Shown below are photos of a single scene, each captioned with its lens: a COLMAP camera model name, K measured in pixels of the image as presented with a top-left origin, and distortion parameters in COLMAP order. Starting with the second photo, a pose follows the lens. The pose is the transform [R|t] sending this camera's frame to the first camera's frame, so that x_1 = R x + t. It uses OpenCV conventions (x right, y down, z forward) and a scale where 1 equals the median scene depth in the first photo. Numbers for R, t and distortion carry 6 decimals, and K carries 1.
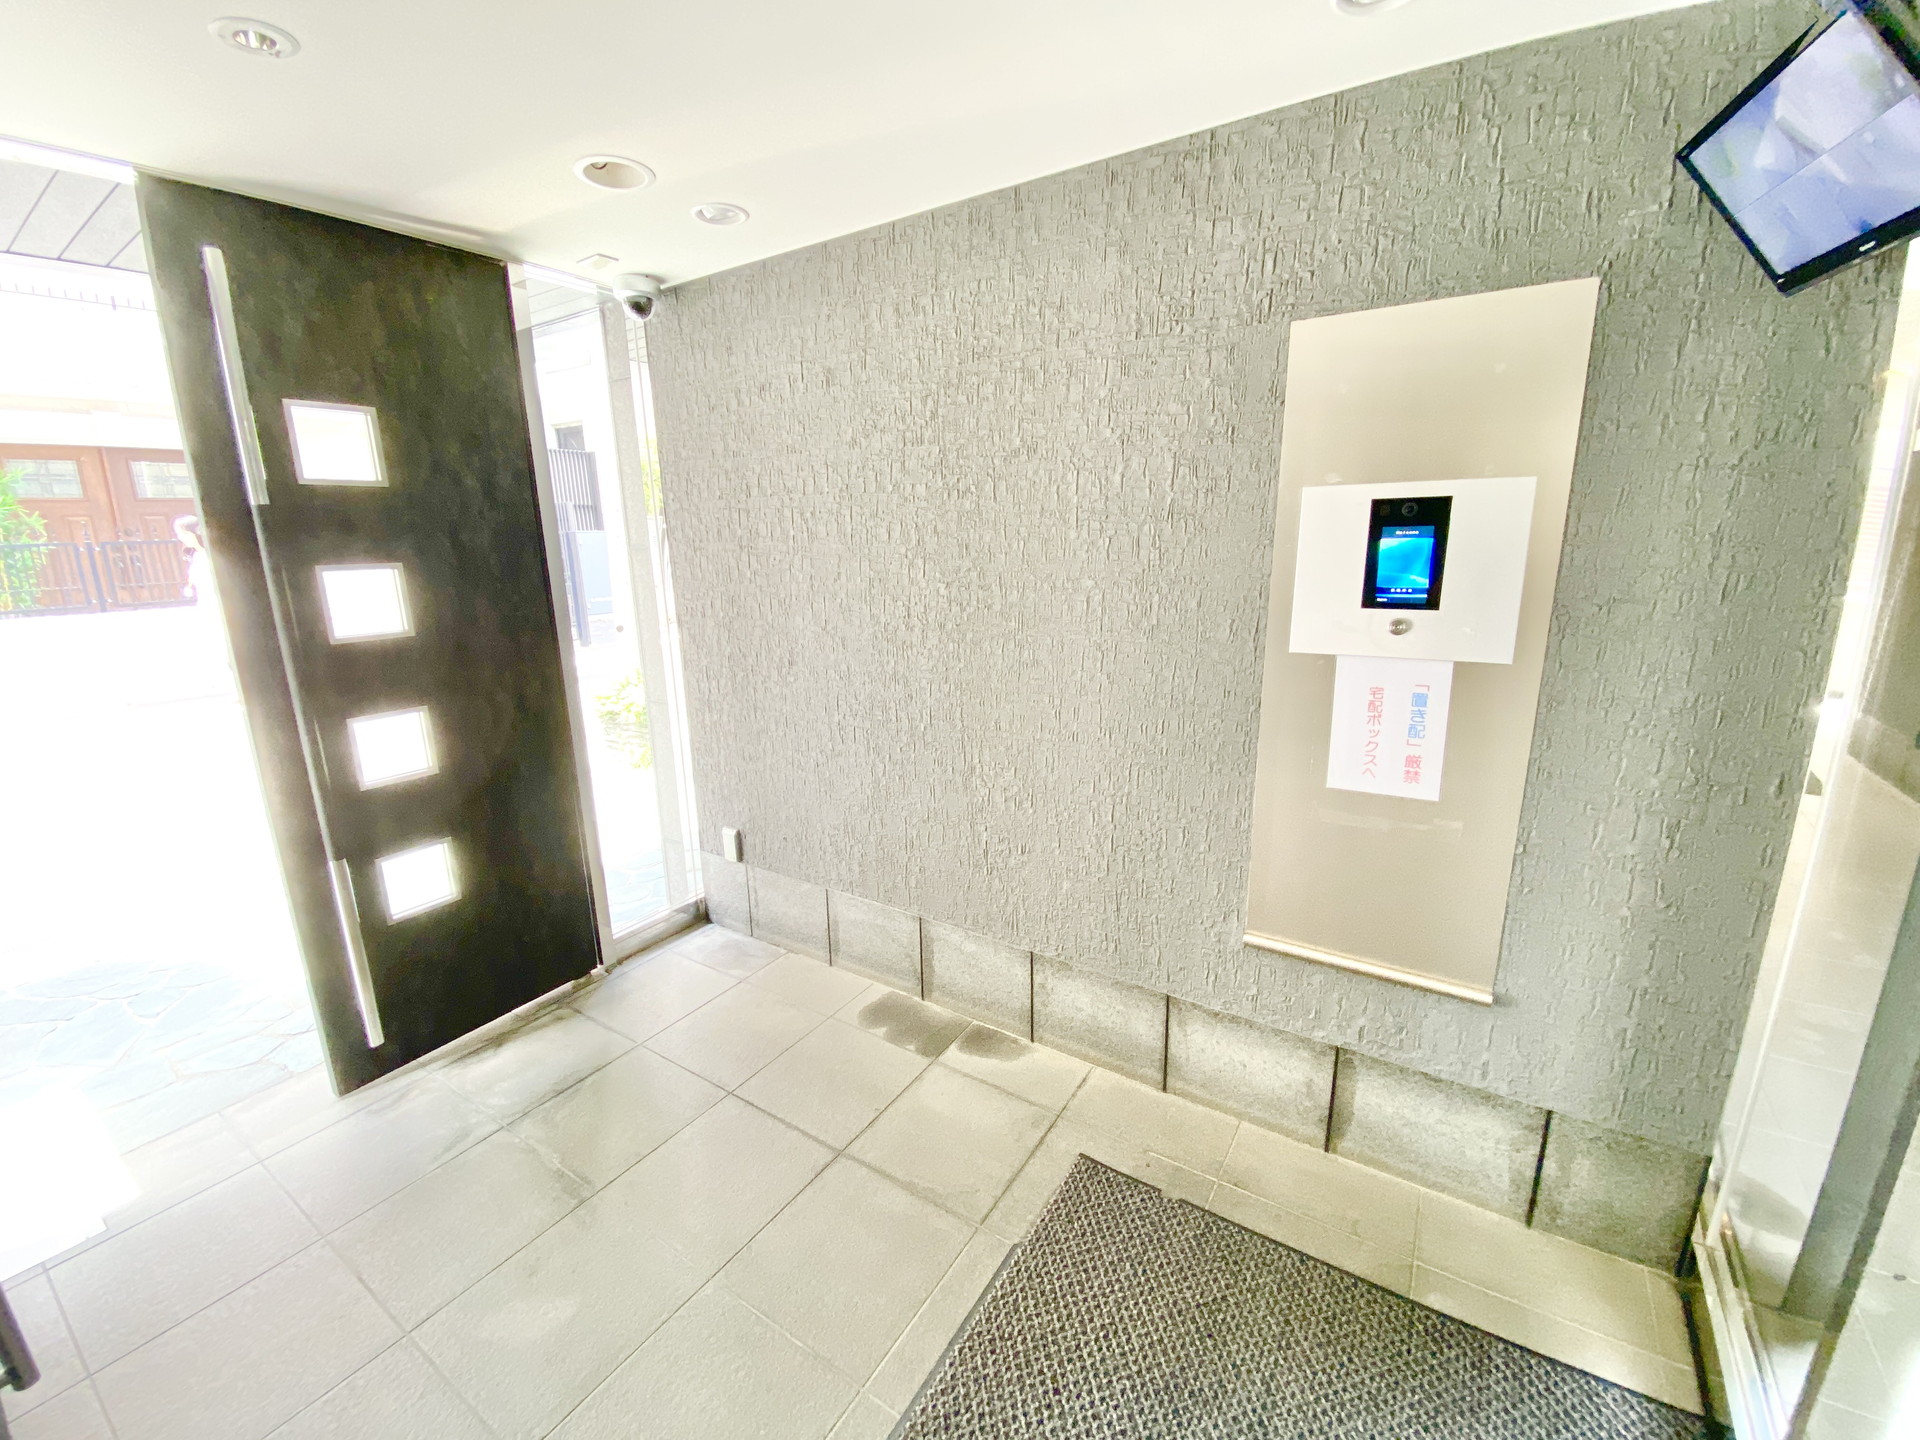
lens RADIAL K [[783.1, 0, 950.7], [0, 783.1, 719.2], [0, 0, 1]] dist [0.005031, -0.012778]
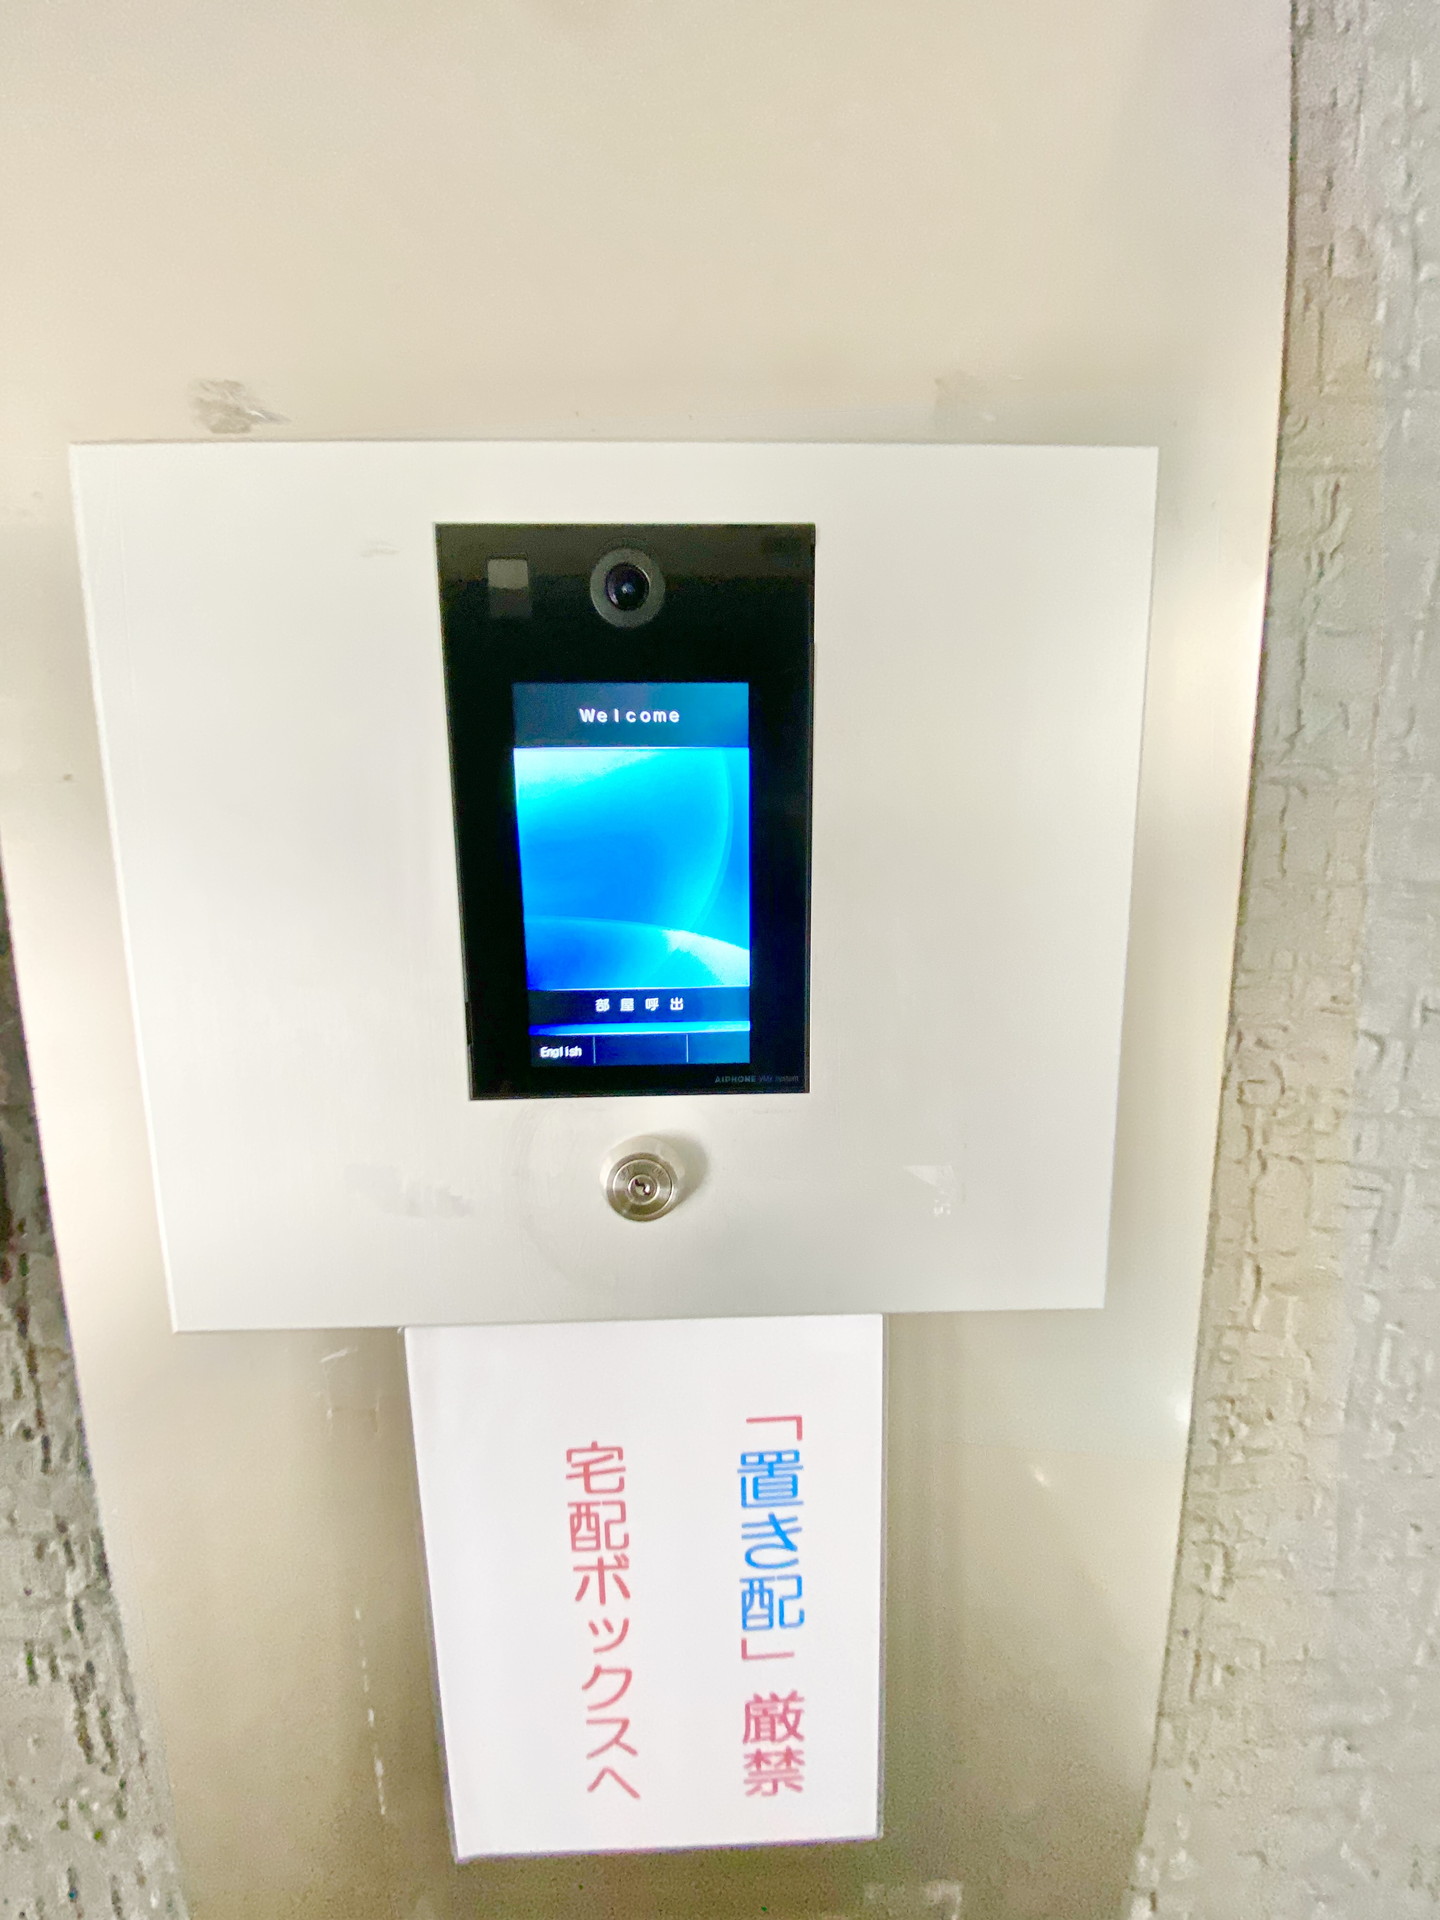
lens RADIAL K [[783.1, 0, 717.9], [0, 783.1, 963.7], [0, 0, 1]] dist [0.005031, -0.012778]
pose [[0.806038, -0.062577, 0.588547, 0.474589], [0.128915, 0.989083, -0.071390, -0.158724], [-0.577654, 0.133416, 0.805305, 0.826902]]
